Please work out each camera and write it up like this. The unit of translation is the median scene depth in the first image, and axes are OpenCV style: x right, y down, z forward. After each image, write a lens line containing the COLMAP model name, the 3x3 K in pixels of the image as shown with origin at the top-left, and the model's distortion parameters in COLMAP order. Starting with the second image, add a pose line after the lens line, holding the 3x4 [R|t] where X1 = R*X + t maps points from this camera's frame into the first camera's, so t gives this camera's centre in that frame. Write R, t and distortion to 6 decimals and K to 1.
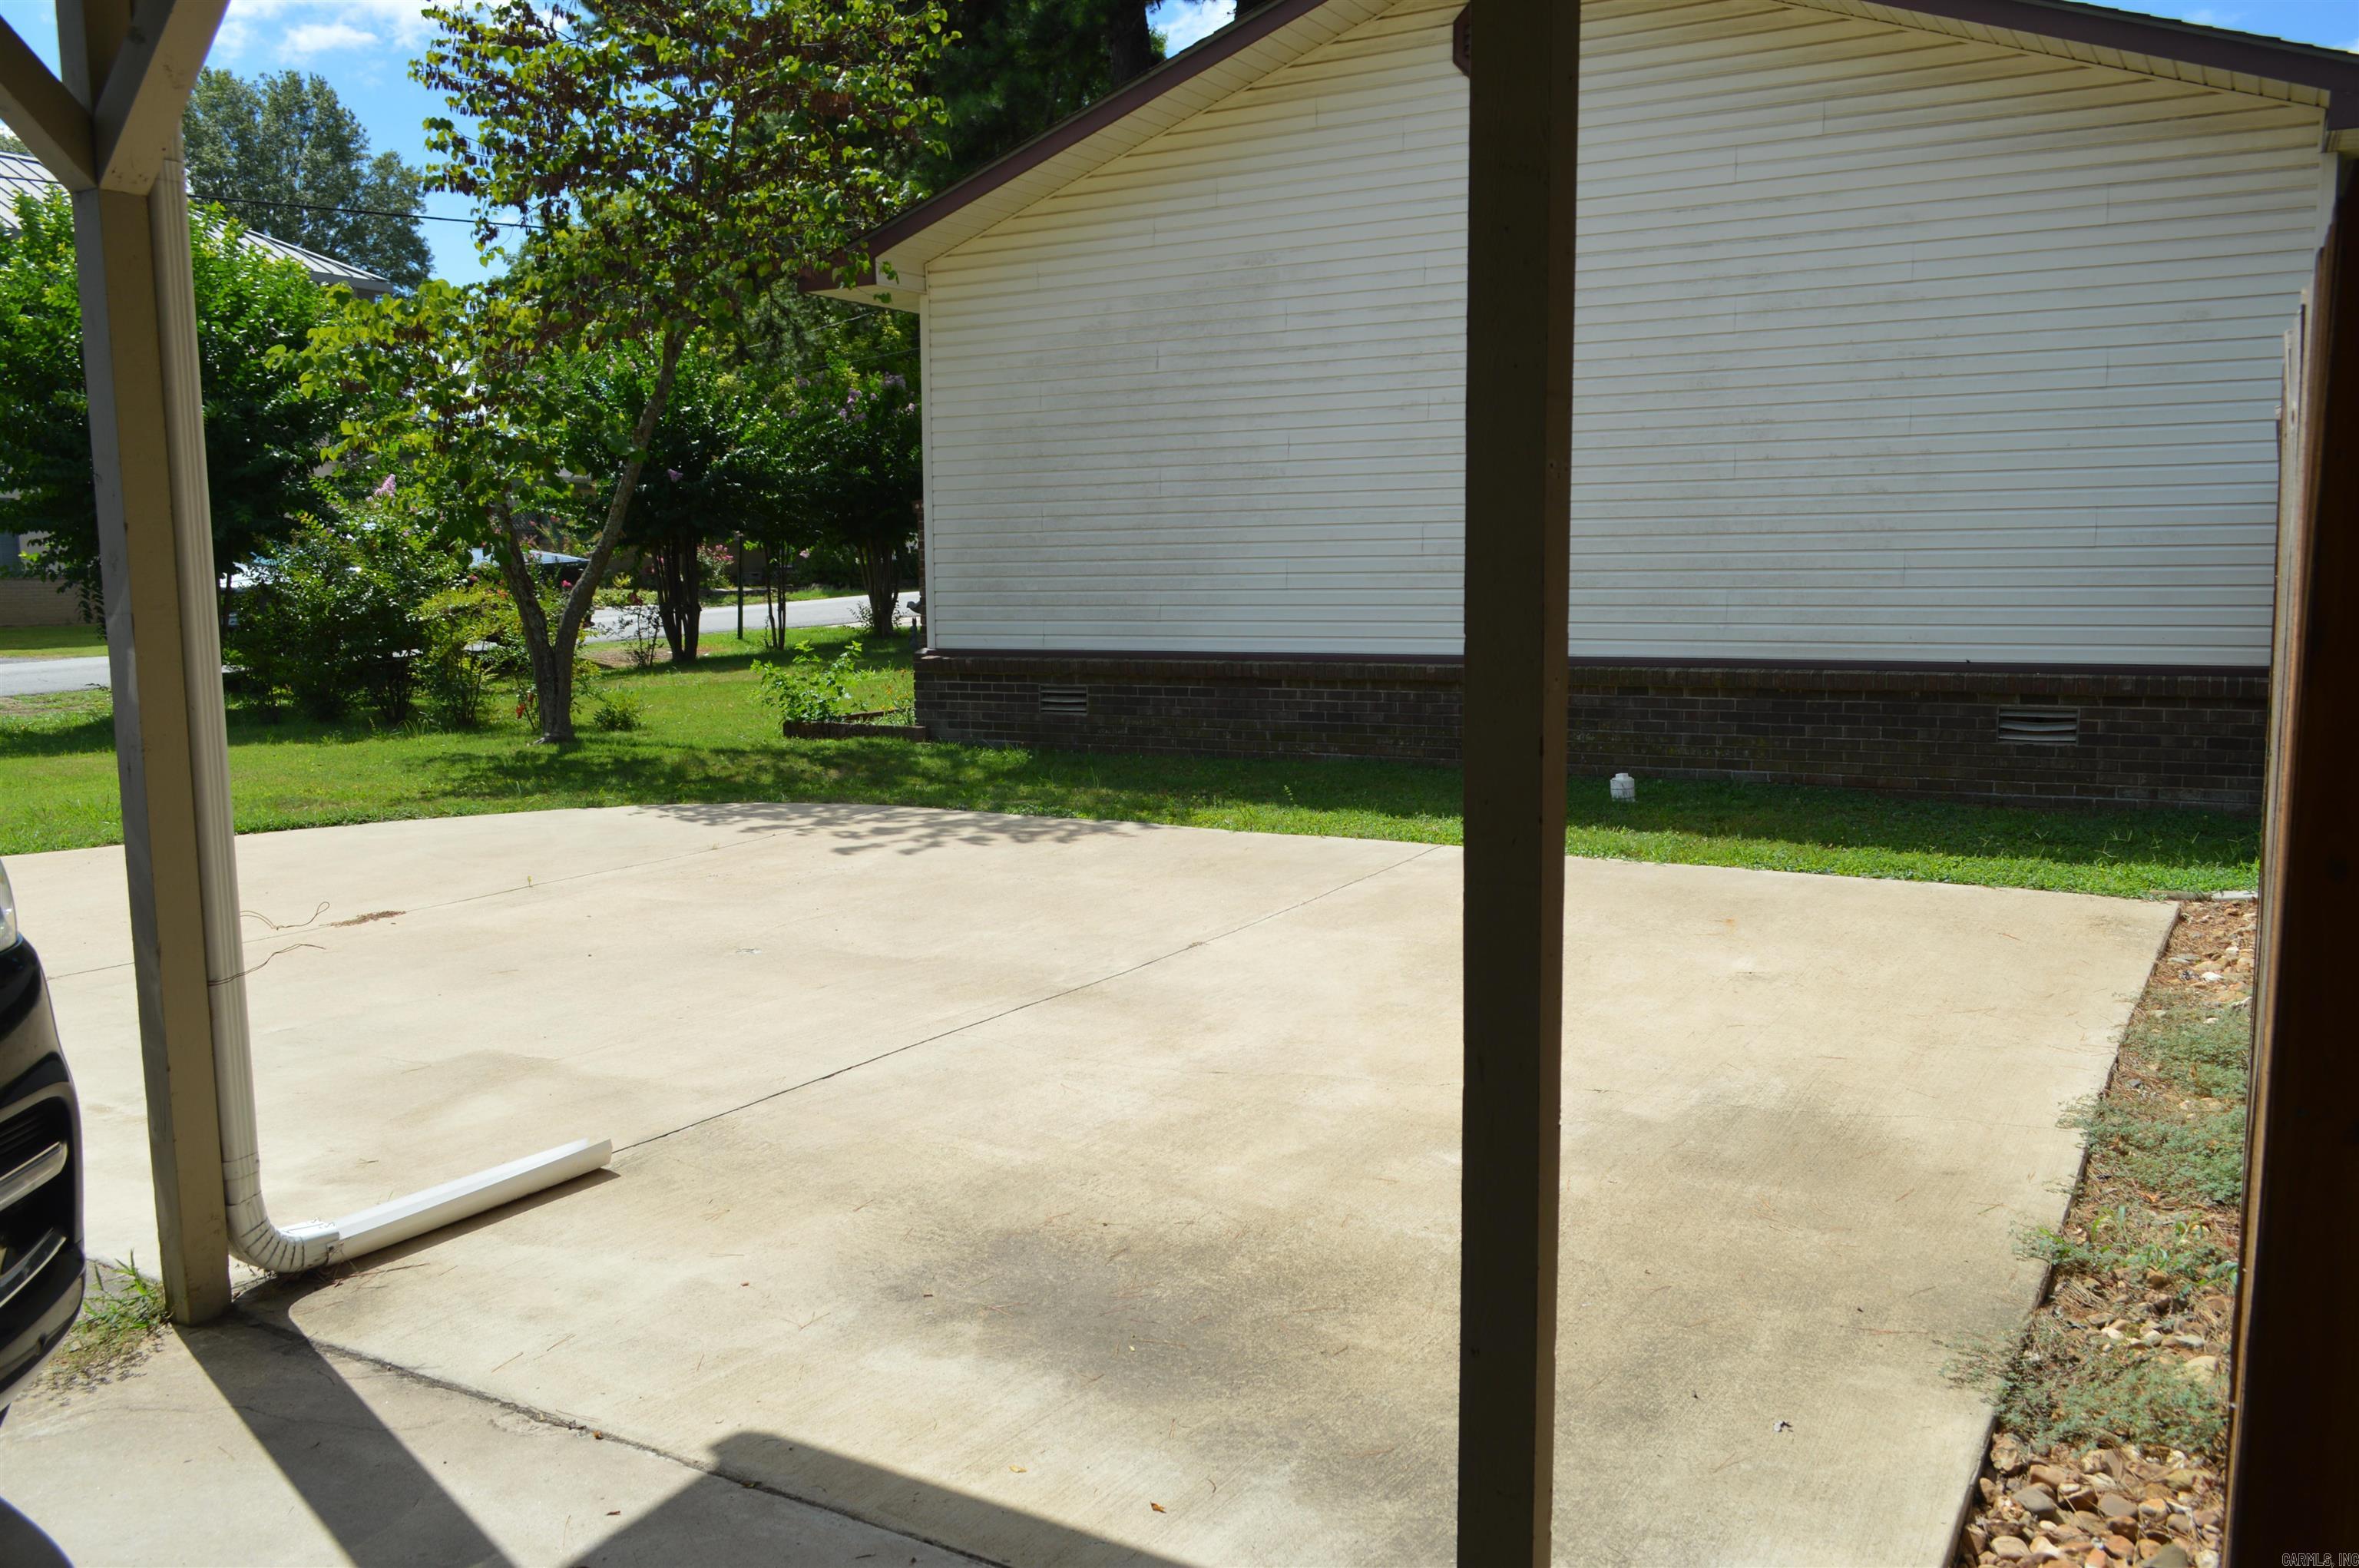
lens RADIAL K [[1873.9, 0, 1171.6], [0, 1873.9, 800.6], [0, 0, 1]] dist [-0.009414, 0.004079]
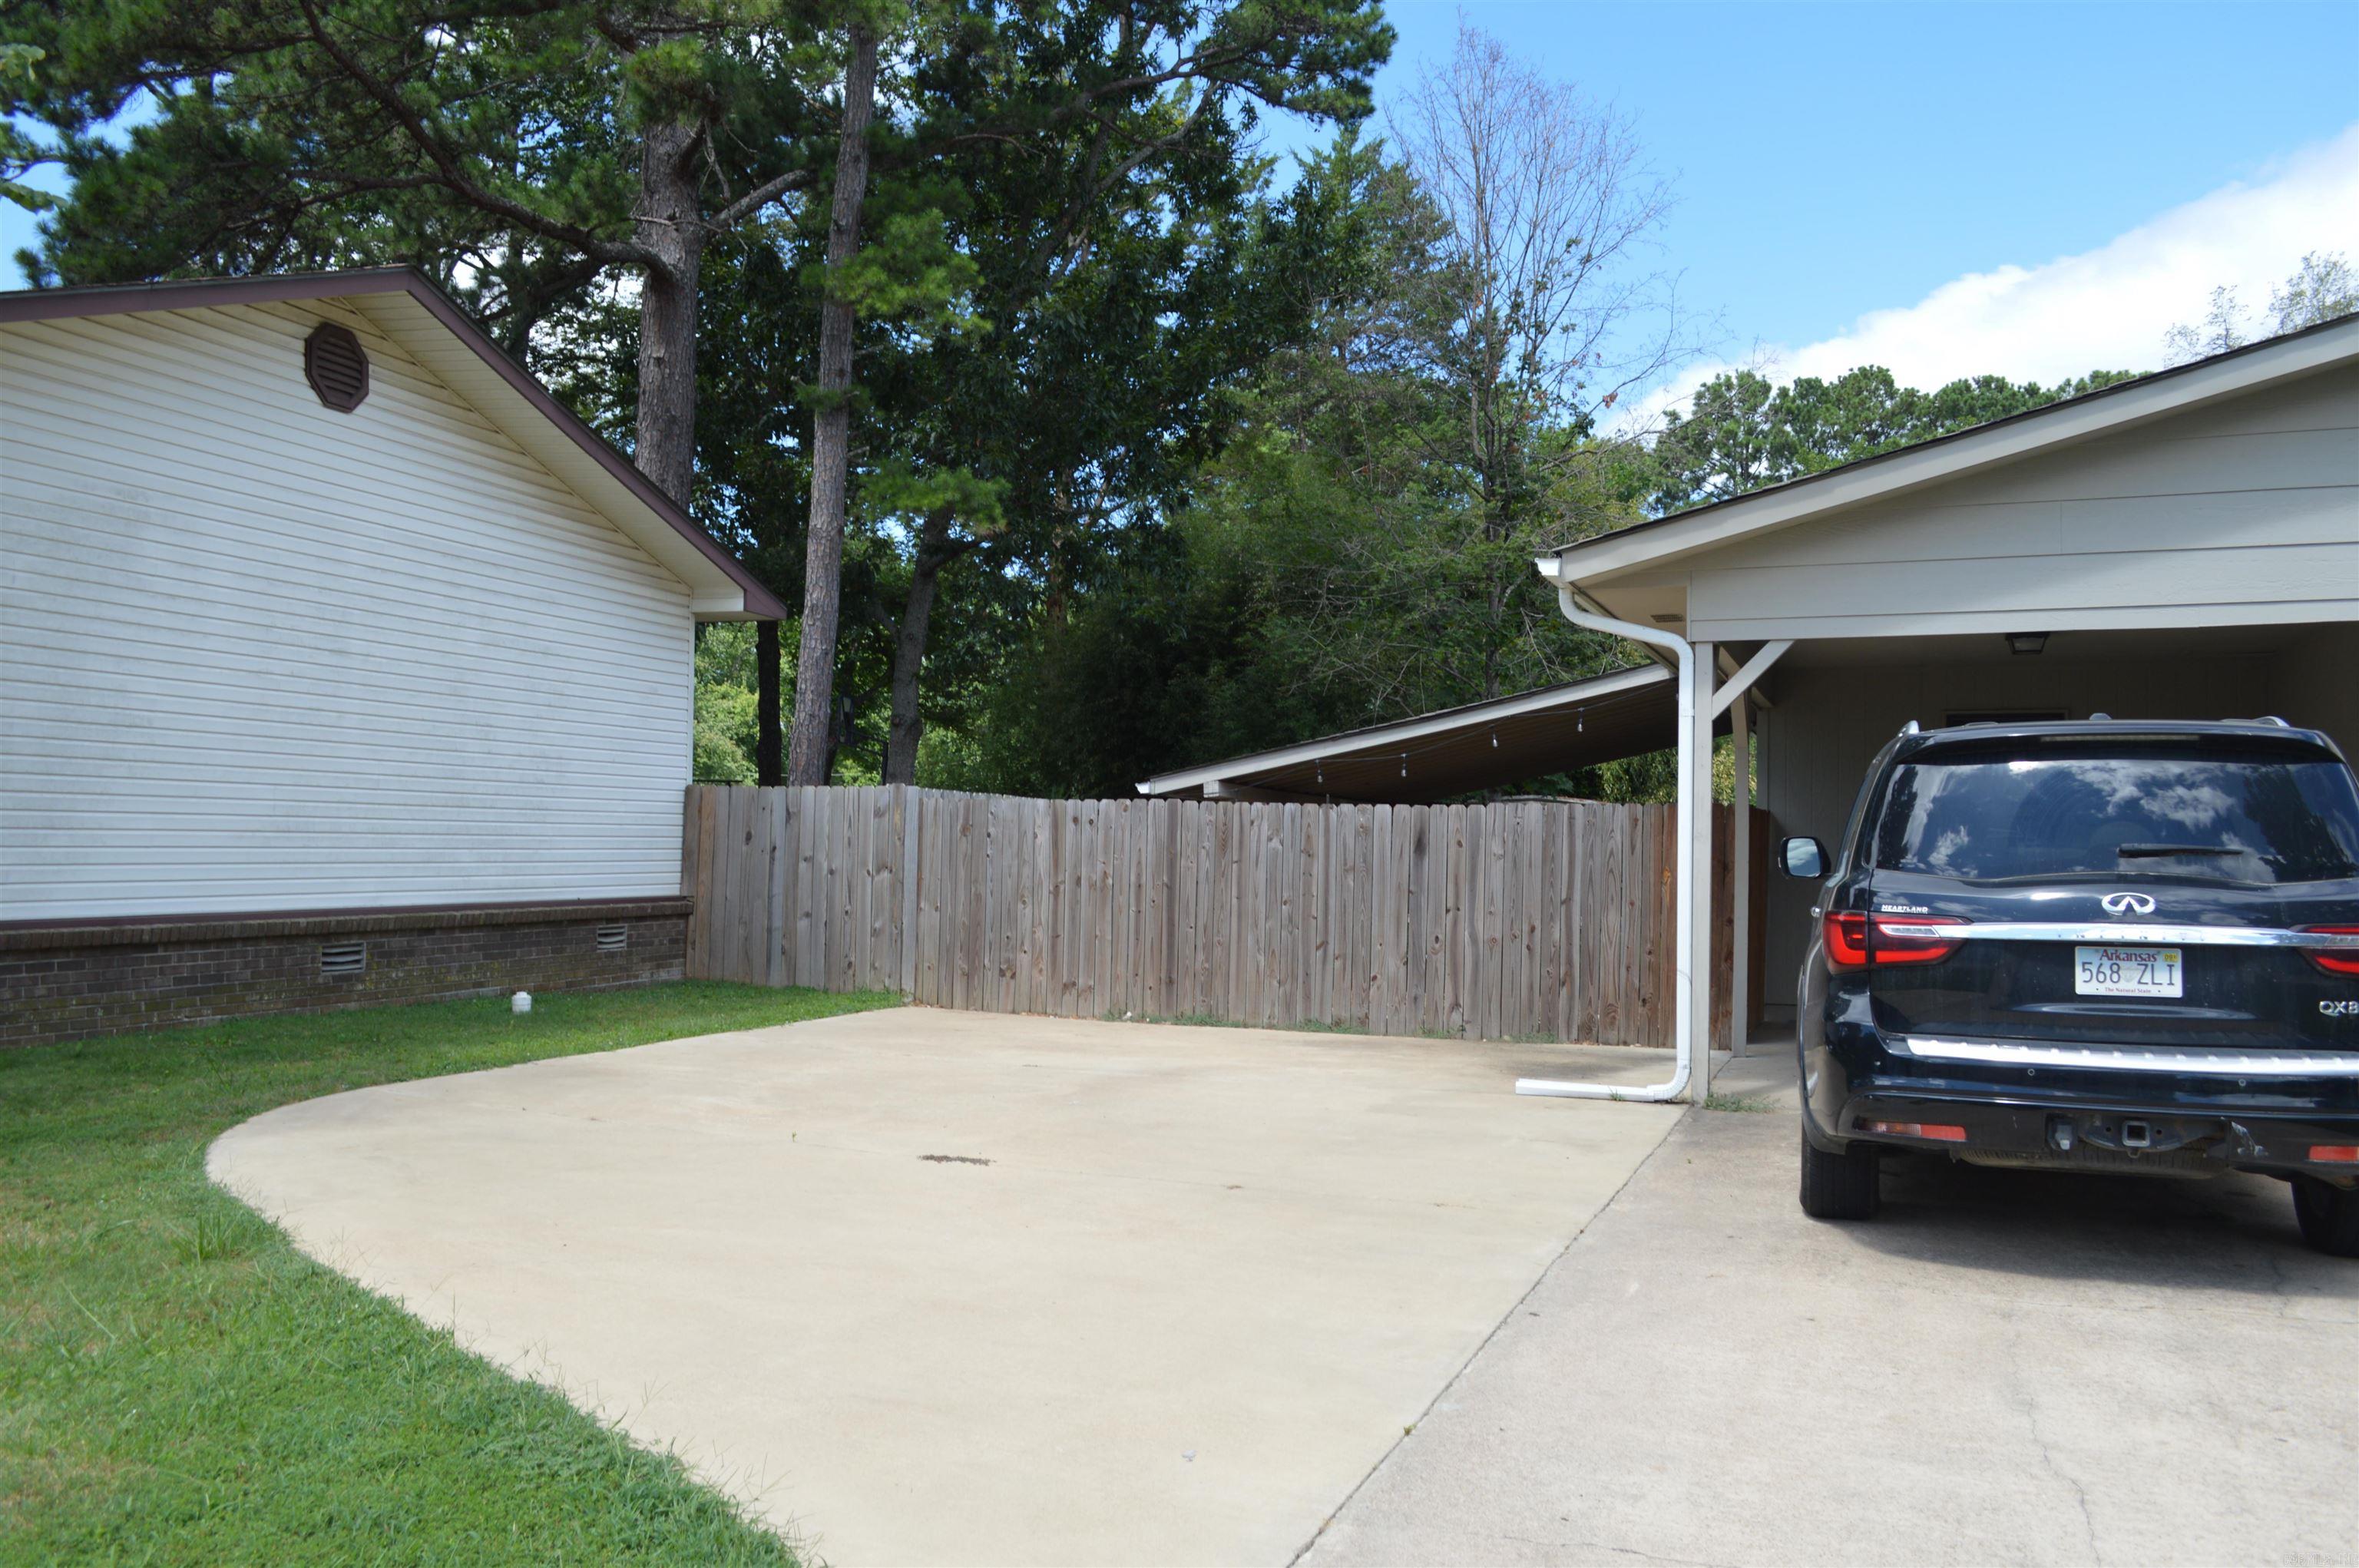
lens RADIAL K [[1873.9, 0, 1171.6], [0, 1873.9, 800.6], [0, 0, 1]] dist [-0.009414, 0.004079]
pose [[-0.182886, 0.035038, 0.982510, -0.957918], [0.116151, 0.993136, -0.013796, -0.065243], [-0.976249, 0.111596, -0.185700, 0.688714]]
